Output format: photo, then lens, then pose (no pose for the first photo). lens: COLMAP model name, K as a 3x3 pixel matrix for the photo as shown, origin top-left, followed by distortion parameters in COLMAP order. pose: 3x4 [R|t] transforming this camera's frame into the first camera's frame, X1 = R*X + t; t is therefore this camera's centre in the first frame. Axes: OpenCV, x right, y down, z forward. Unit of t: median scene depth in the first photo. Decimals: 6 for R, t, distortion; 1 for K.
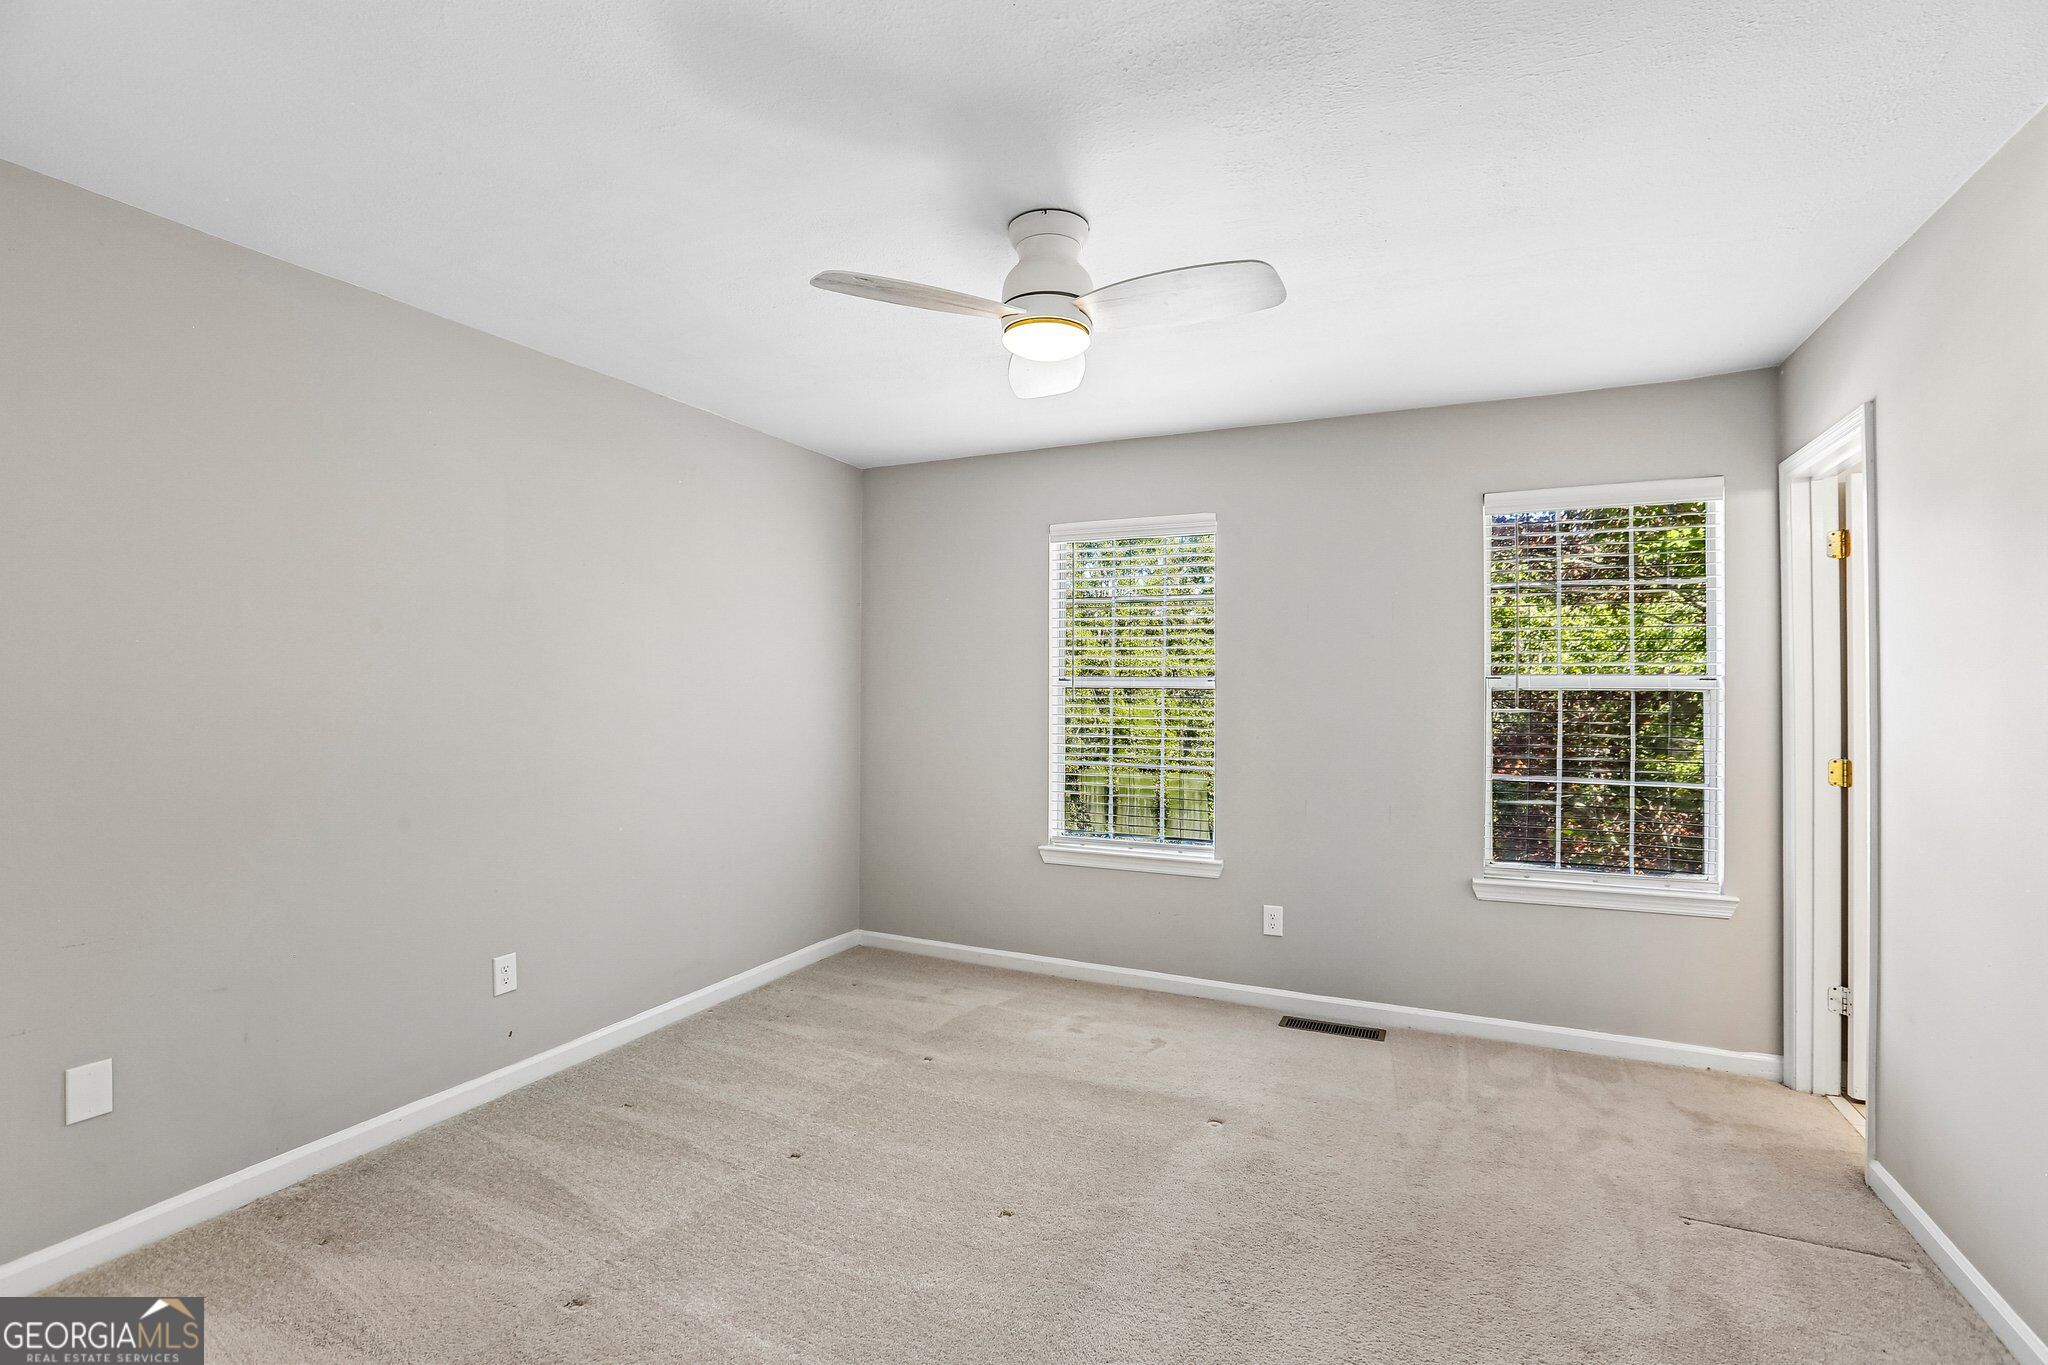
lens RADIAL K [[938.0, 0, 1030.2], [0, 938.0, 686.3], [0, 0, 1]] dist [-0.030224, 0.009515]
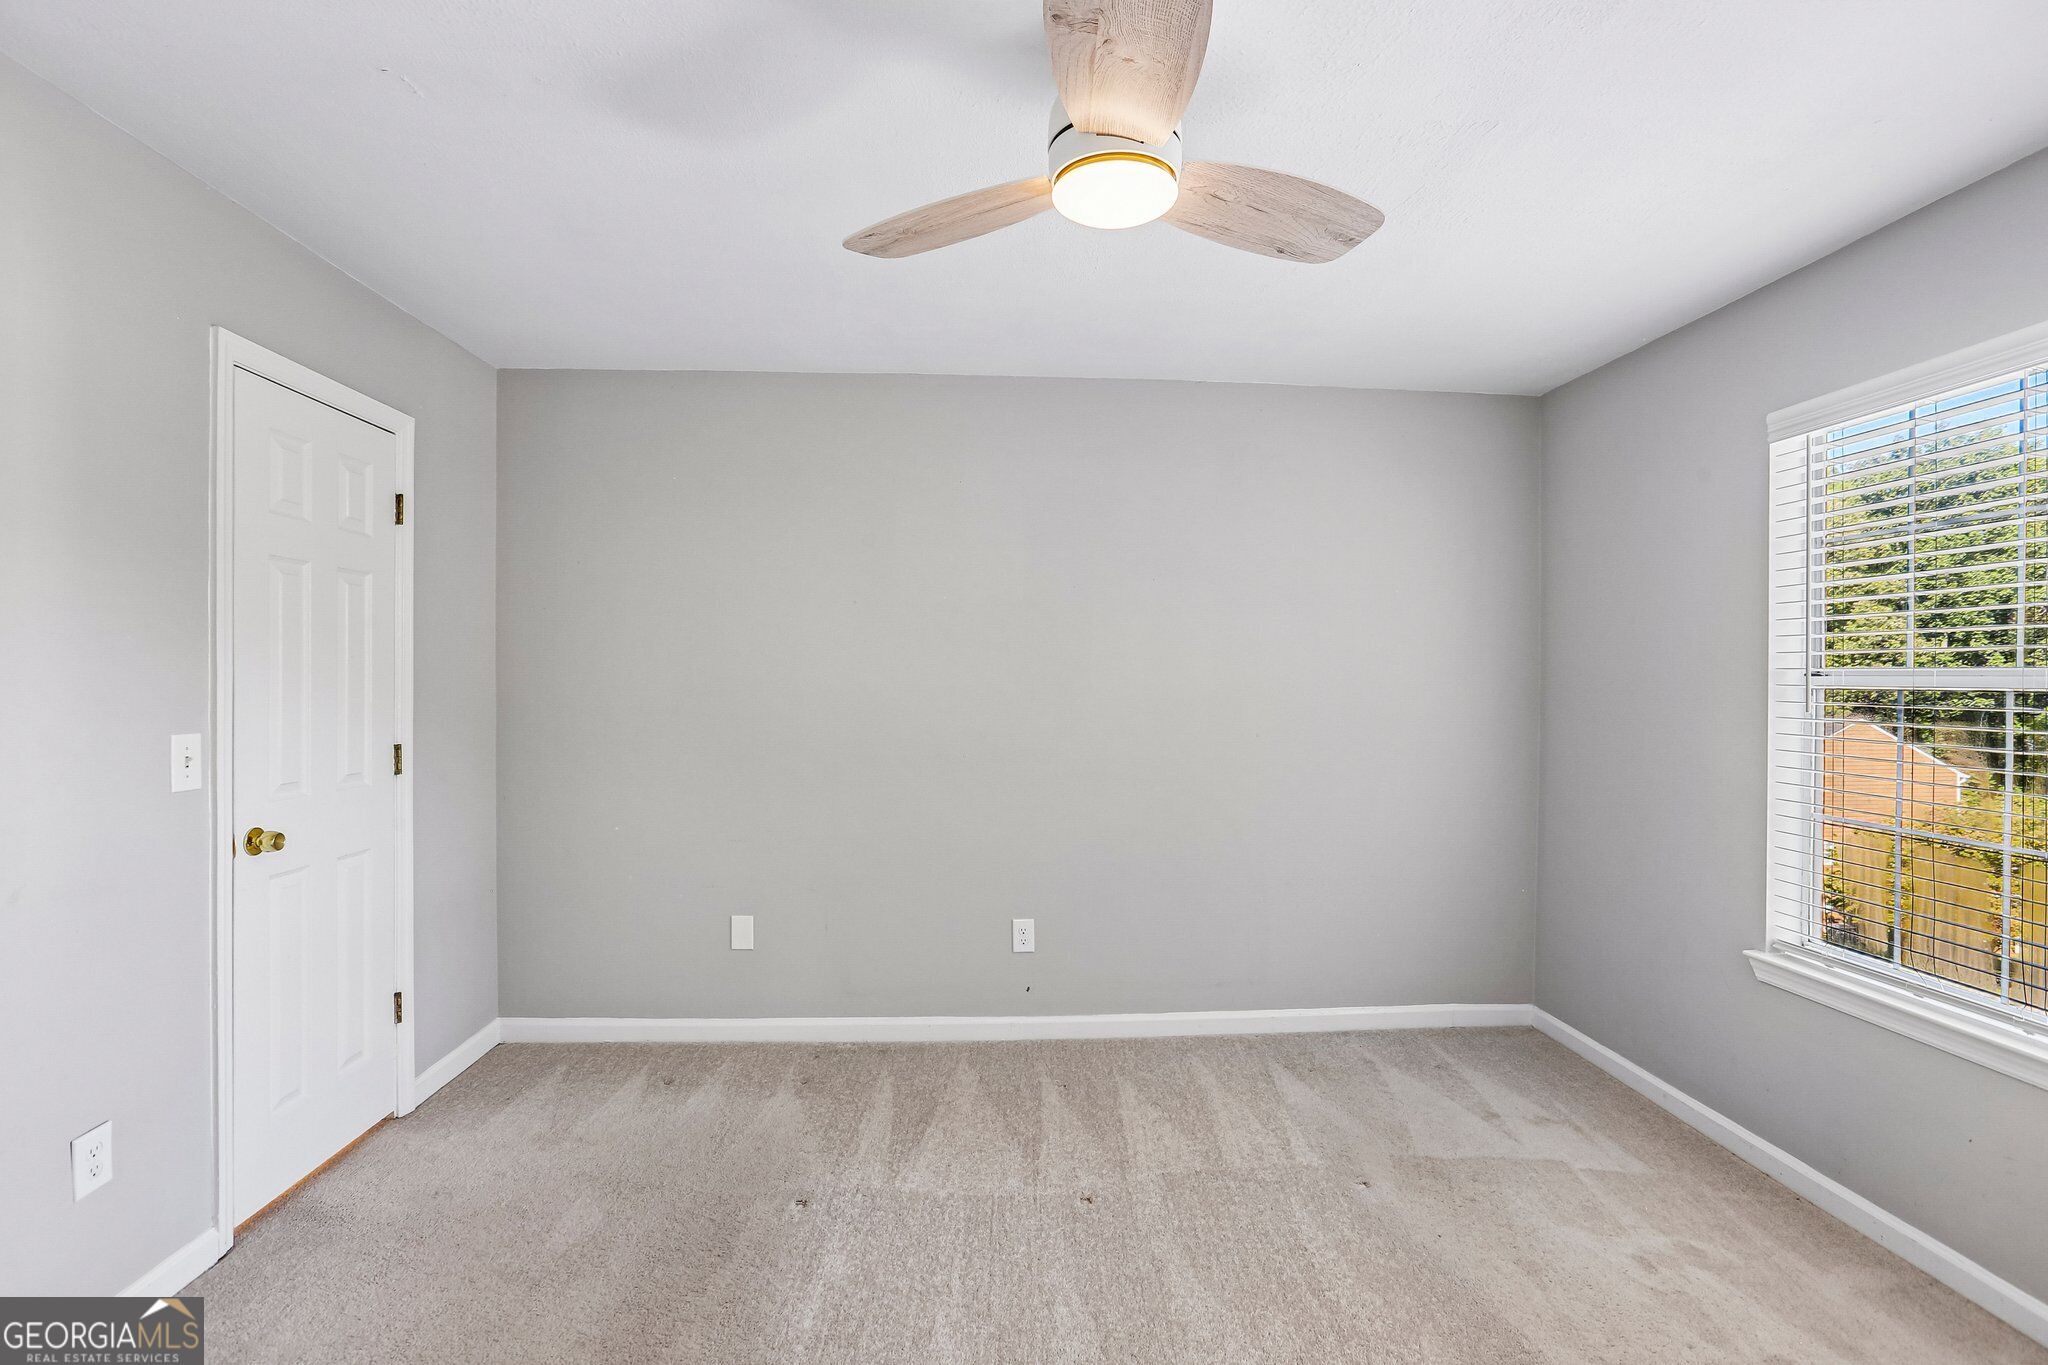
lens RADIAL K [[938.0, 0, 1023.6], [0, 938.0, 681.3], [0, 0, 1]] dist [-0.030224, 0.009515]
pose [[0.468778, -0.003273, -0.883310, 0.401450], [0.002433, 0.999994, -0.002414, -0.003970], [0.883313, -0.001018, 0.468783, 0.389982]]
